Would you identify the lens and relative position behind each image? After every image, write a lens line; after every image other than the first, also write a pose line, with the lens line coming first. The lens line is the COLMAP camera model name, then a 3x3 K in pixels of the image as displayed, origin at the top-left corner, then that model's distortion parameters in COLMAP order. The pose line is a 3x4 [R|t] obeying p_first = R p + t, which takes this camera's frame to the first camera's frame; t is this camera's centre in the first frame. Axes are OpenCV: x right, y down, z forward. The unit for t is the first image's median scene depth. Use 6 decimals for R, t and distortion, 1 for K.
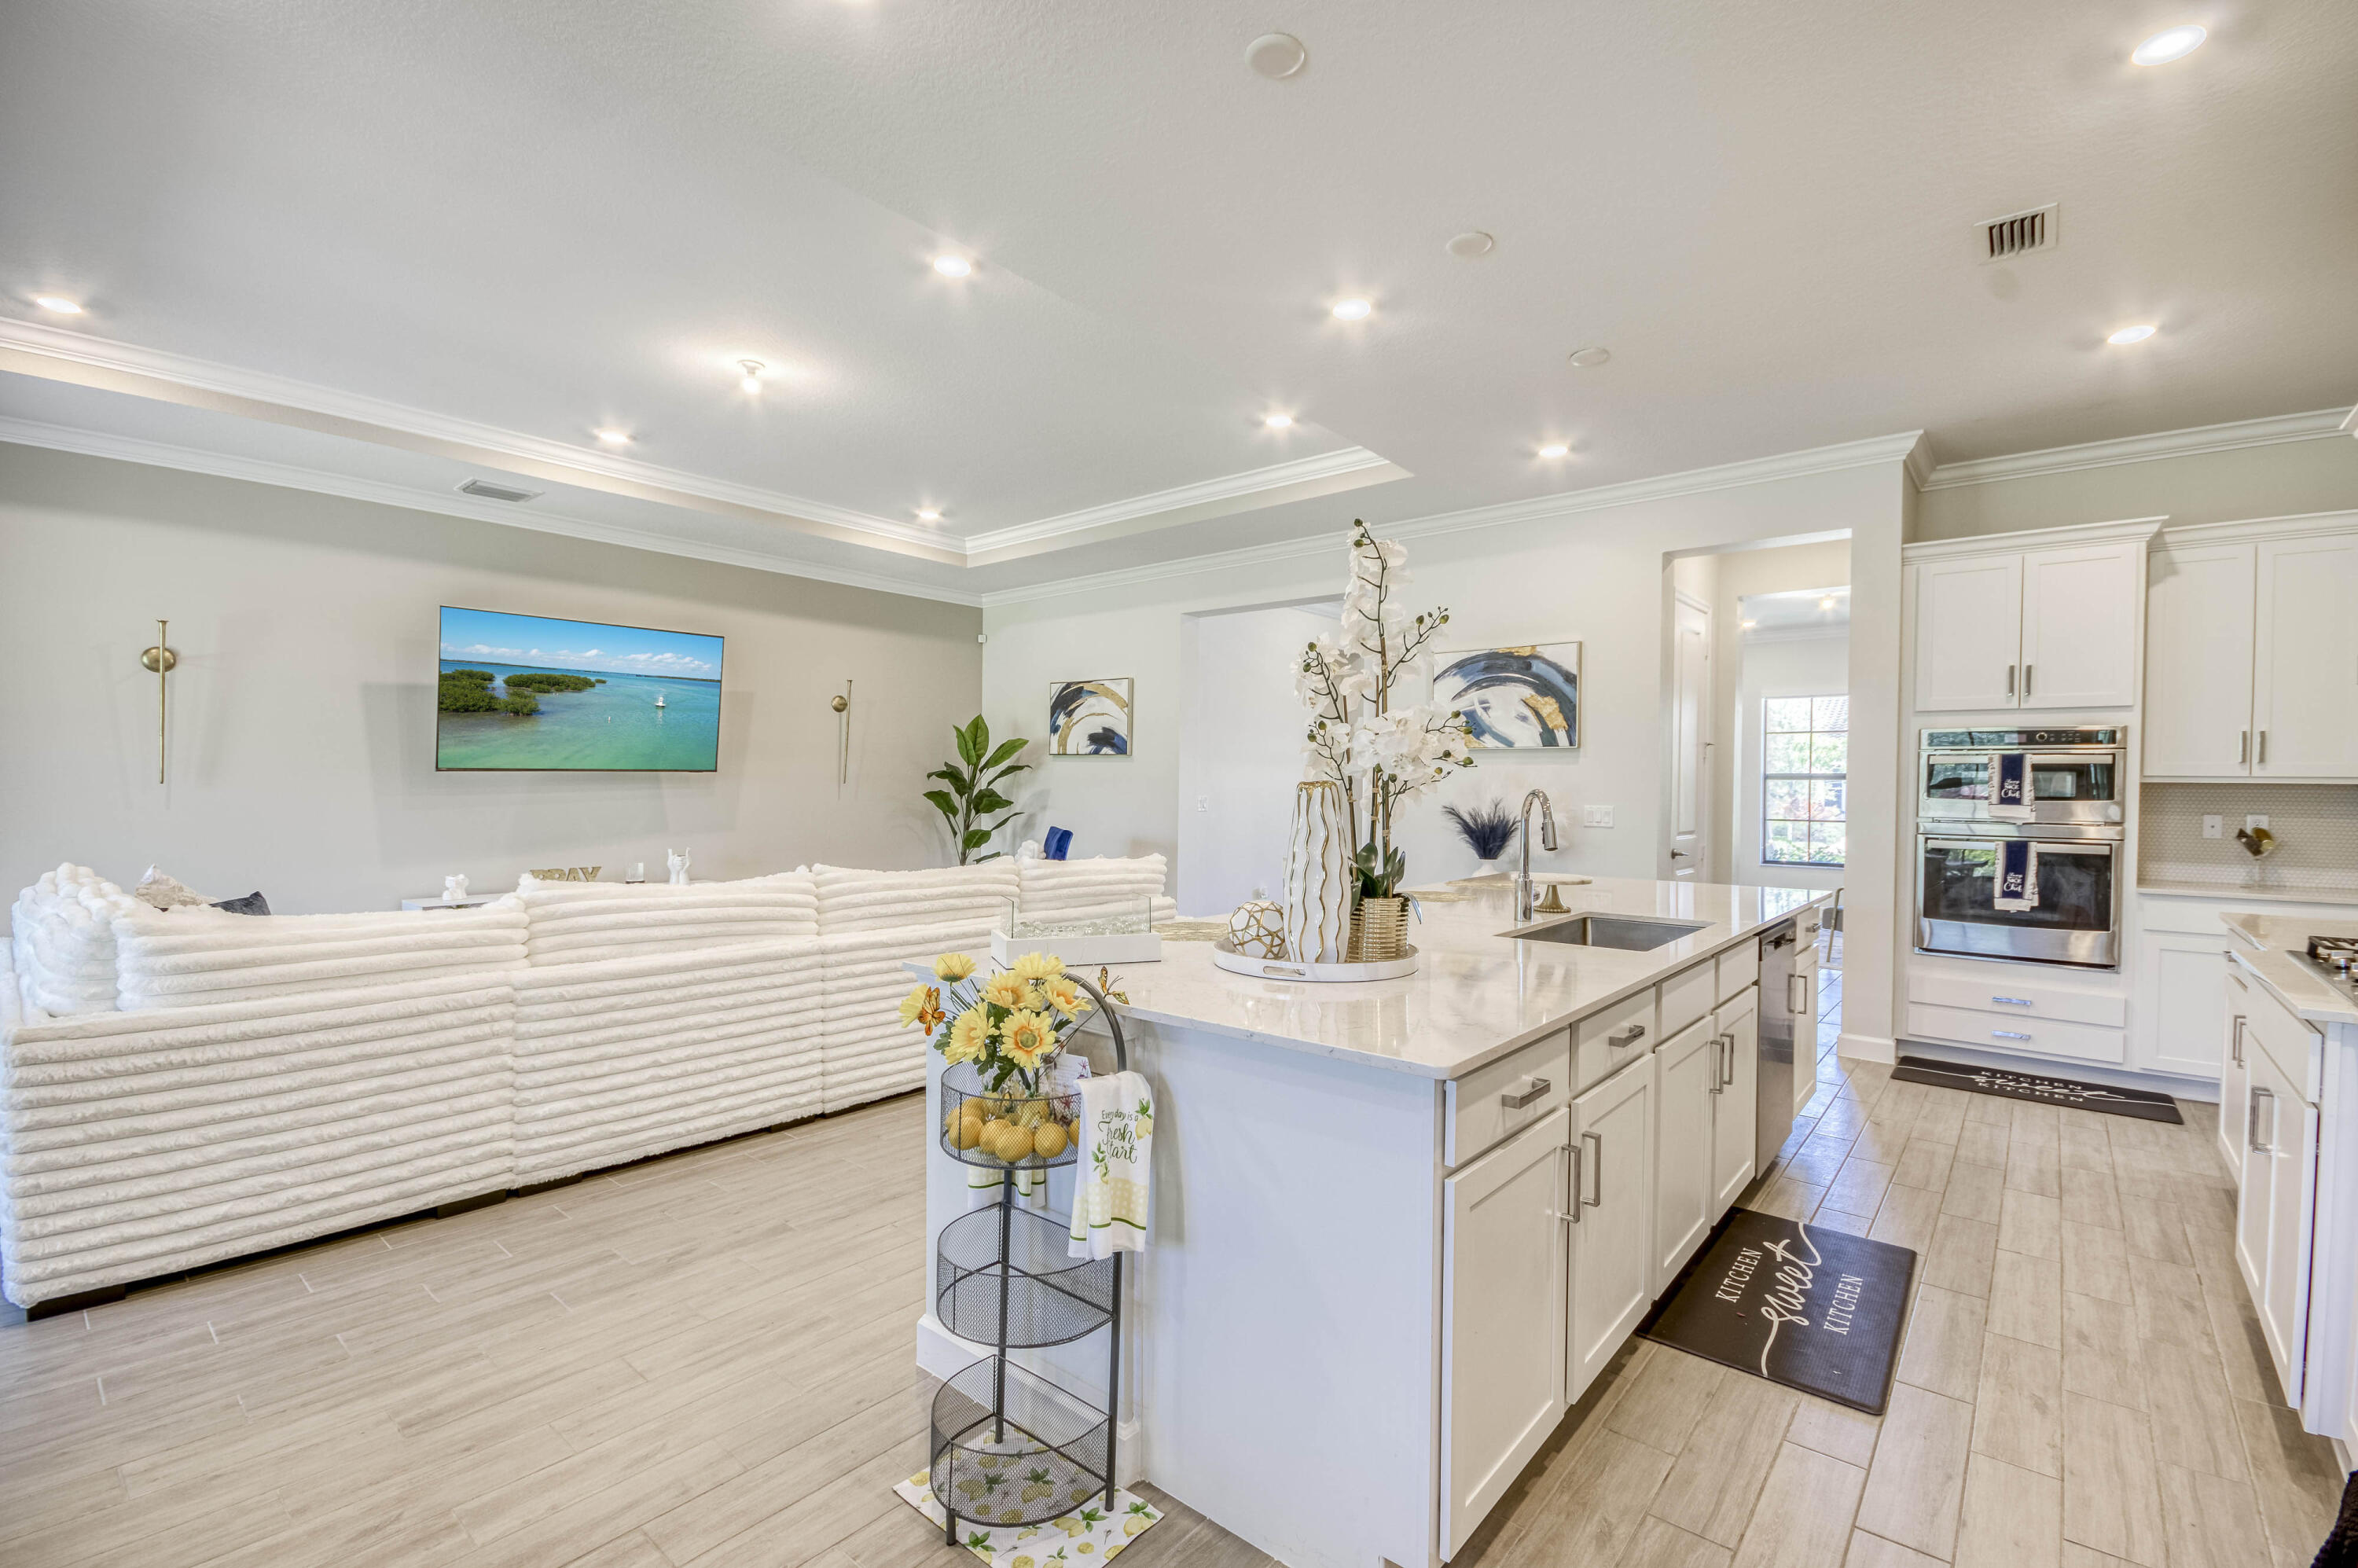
lens RADIAL K [[1051.6, 0, 1194.6], [0, 1051.6, 813.8], [0, 0, 1]] dist [0.001708, -0.002369]
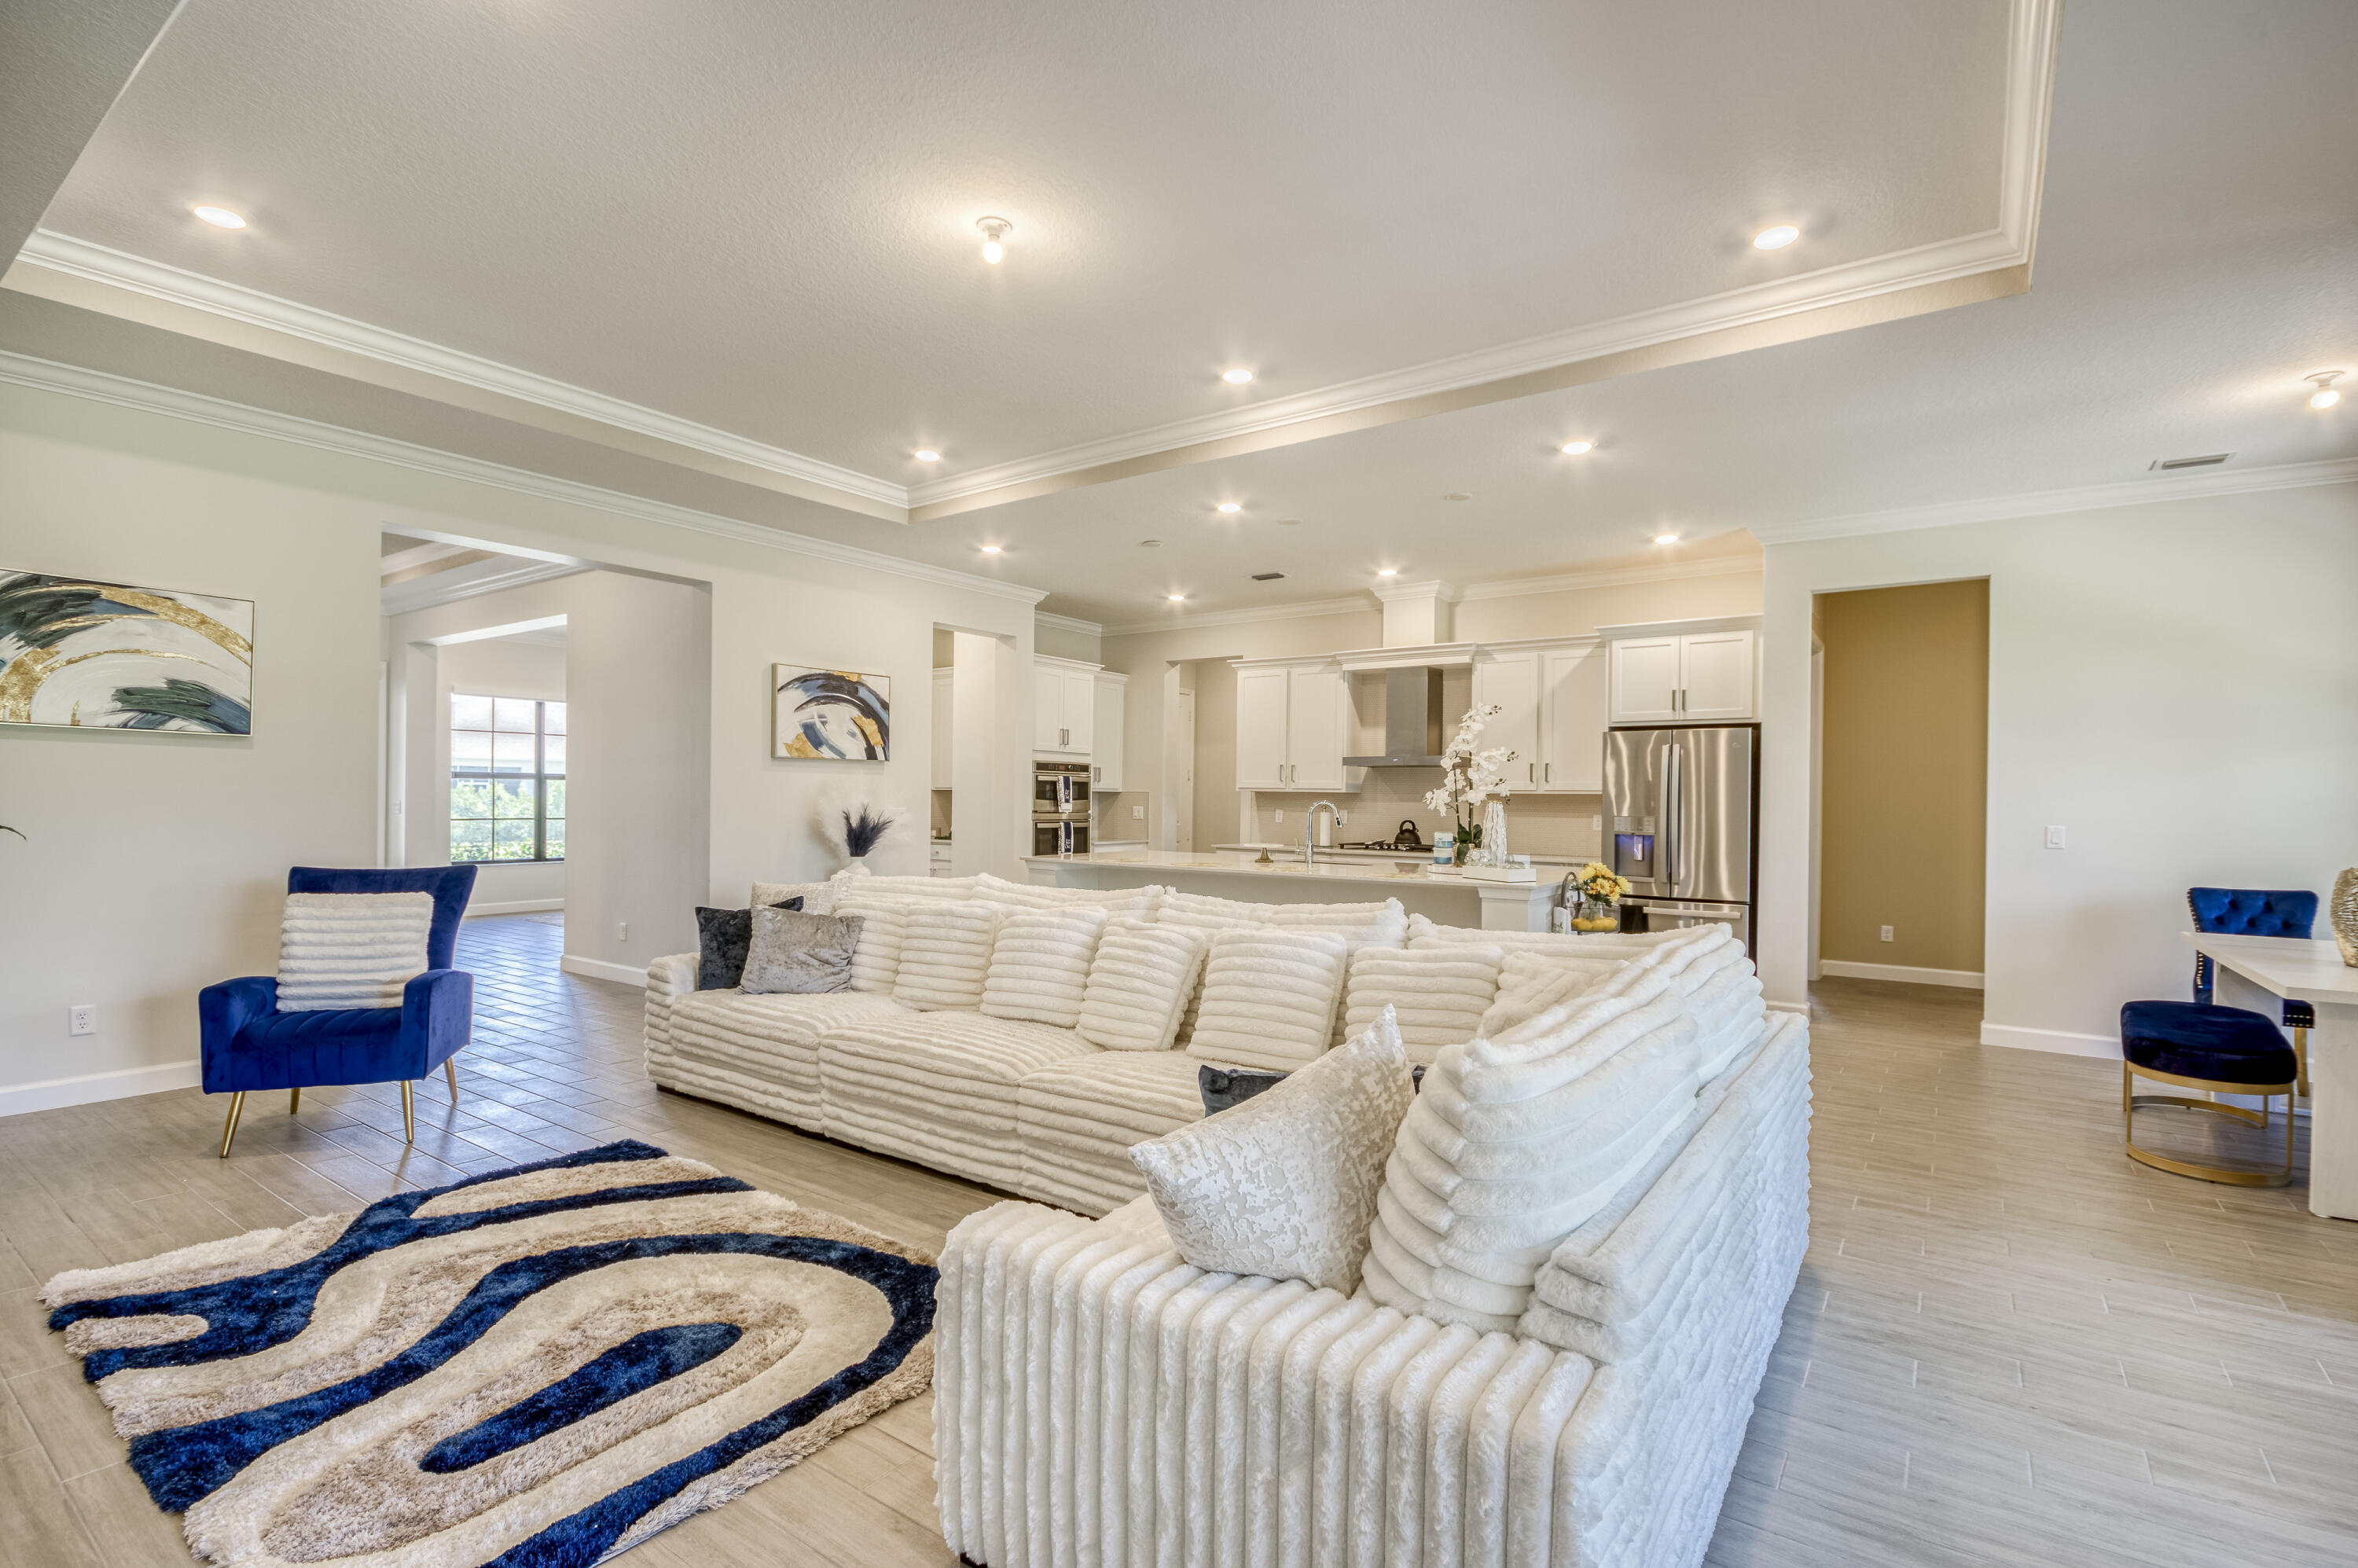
lens RADIAL K [[1104.5, 0, 1178.2], [0, 1104.5, 795.0], [0, 0, 1]] dist [-0.002075, 0.000202]
pose [[-0.054031, -0.008622, 0.998502, -1.146280], [0.015121, 0.999841, 0.009452, -0.037784], [-0.998425, 0.015609, -0.053892, 0.884151]]
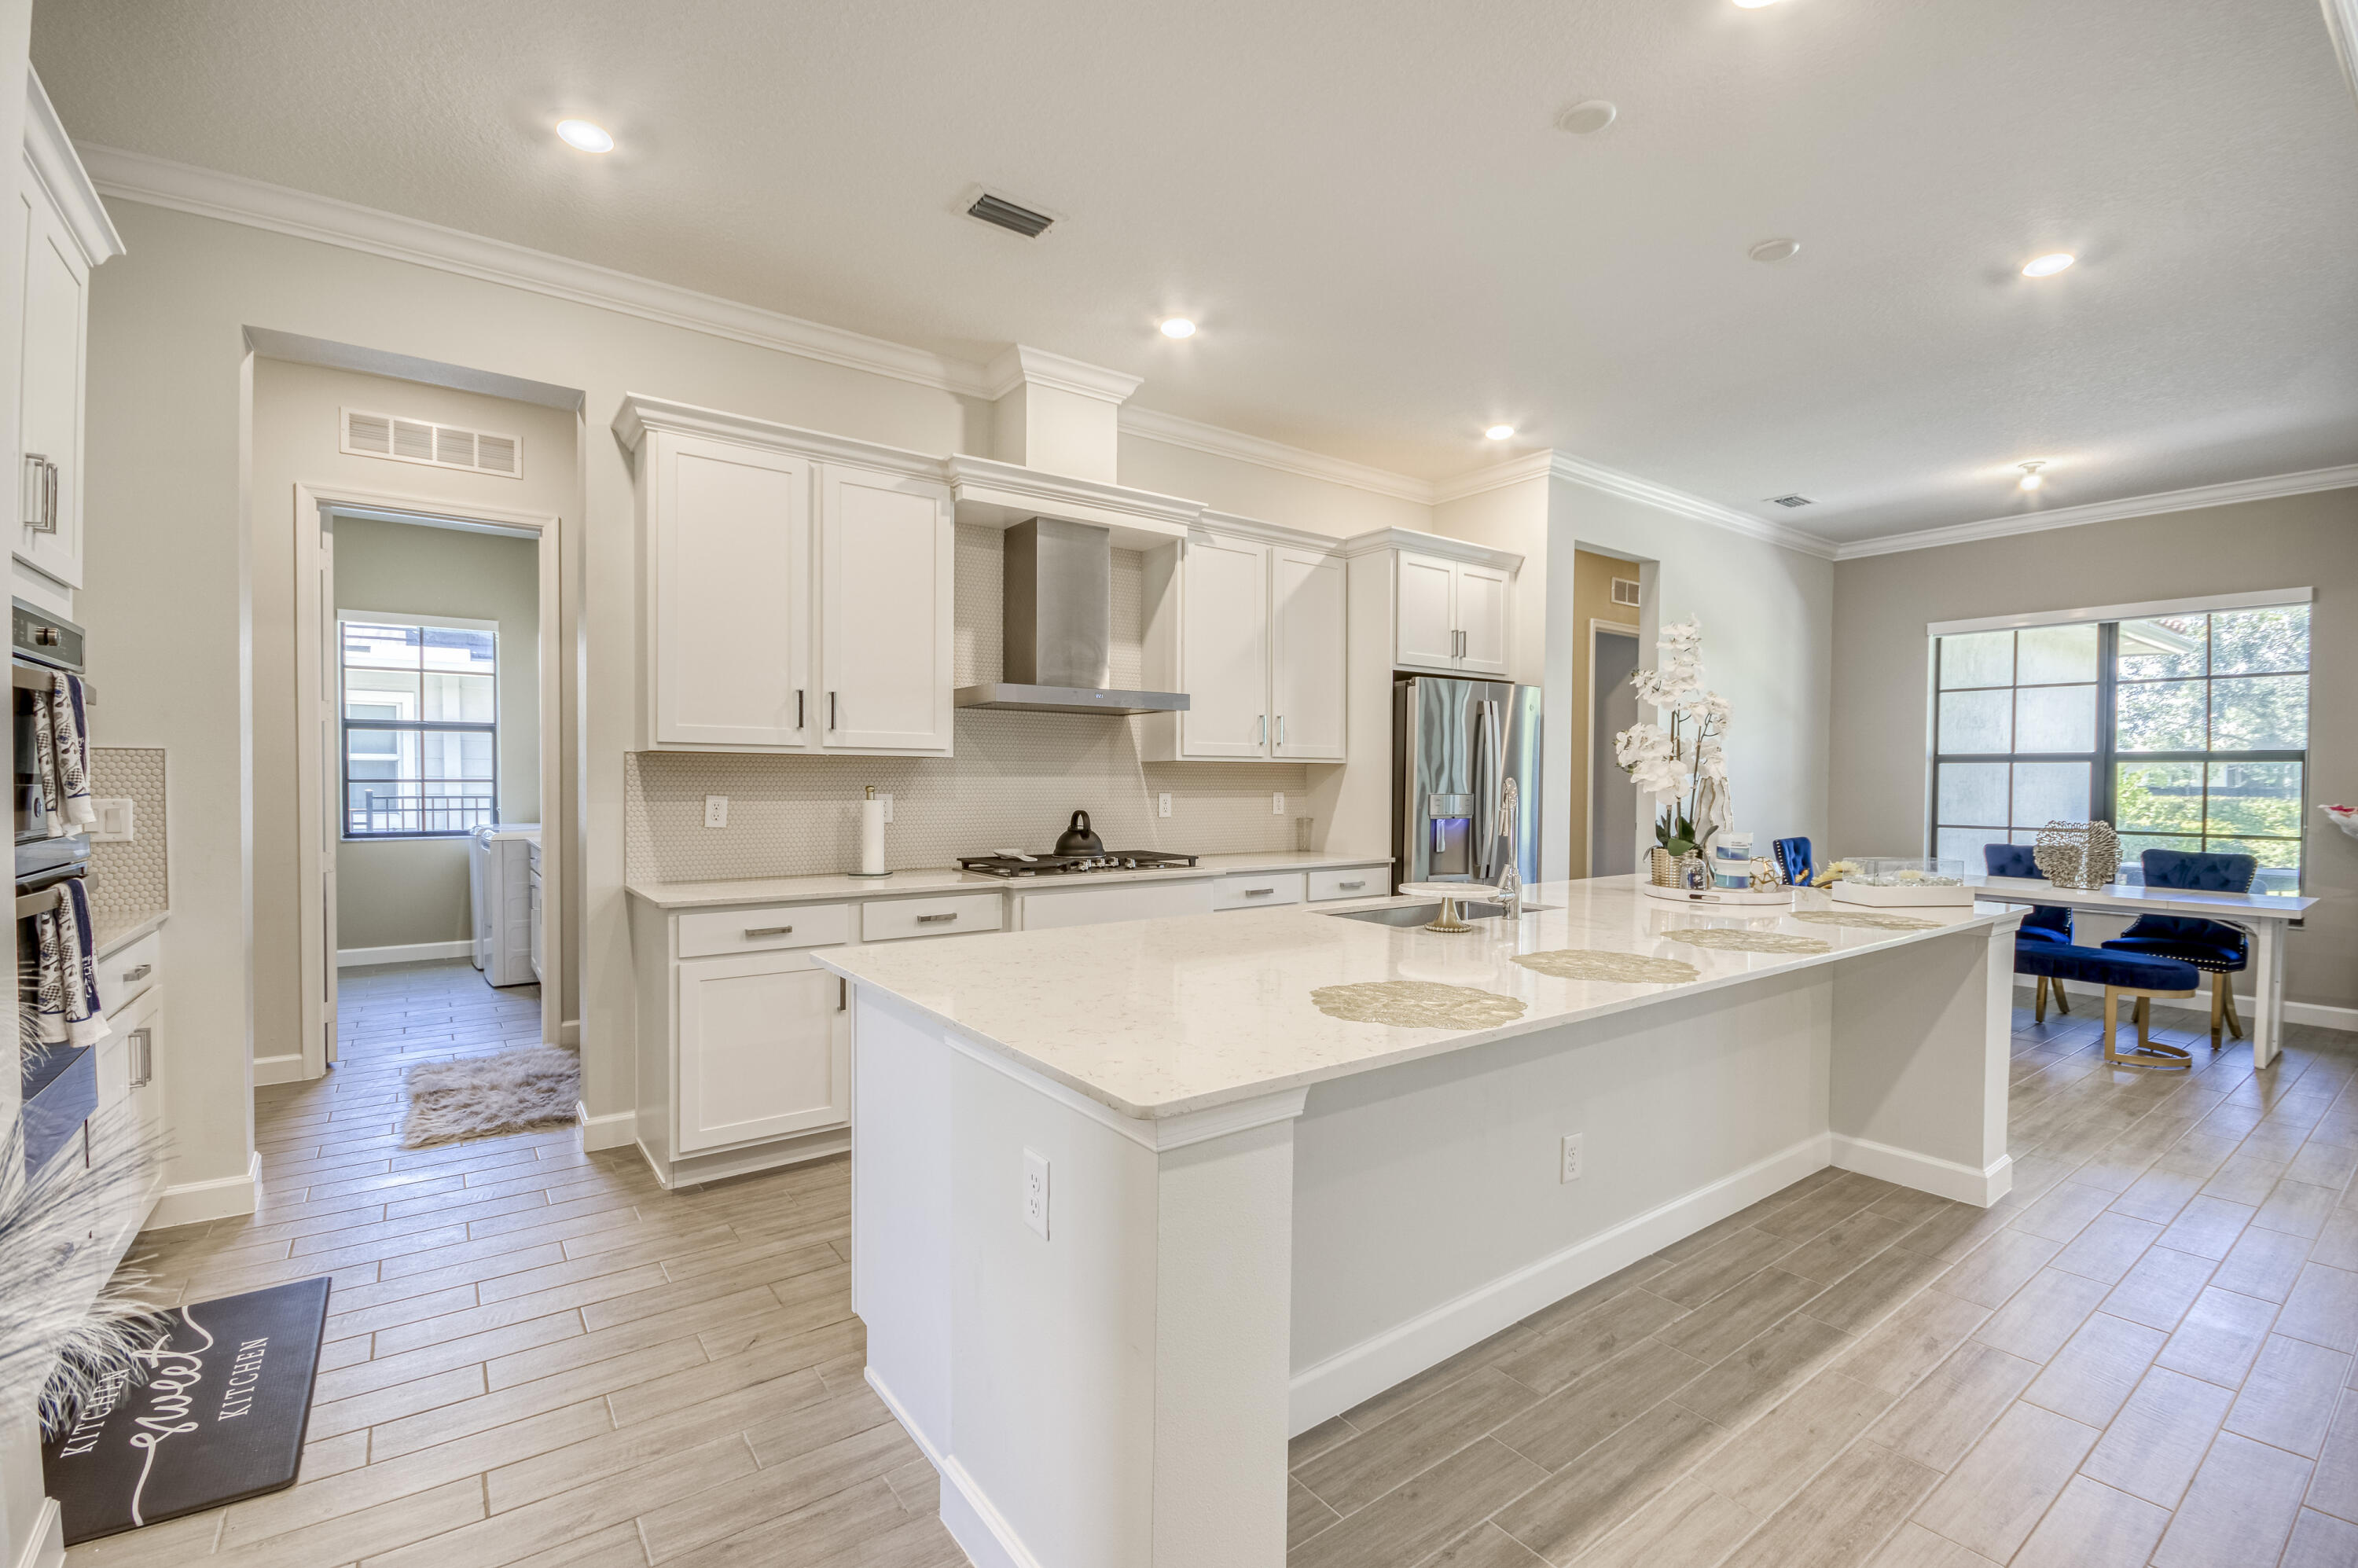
lens RADIAL K [[1051.6, 0, 1218.8], [0, 1051.6, 785.4], [0, 0, 1]] dist [0.001708, -0.002369]
pose [[-0.975151, -0.019551, 0.220679, 0.241541], [-0.010894, 0.999125, 0.040381, -0.034301], [-0.221275, 0.036973, -0.974510, 1.259422]]
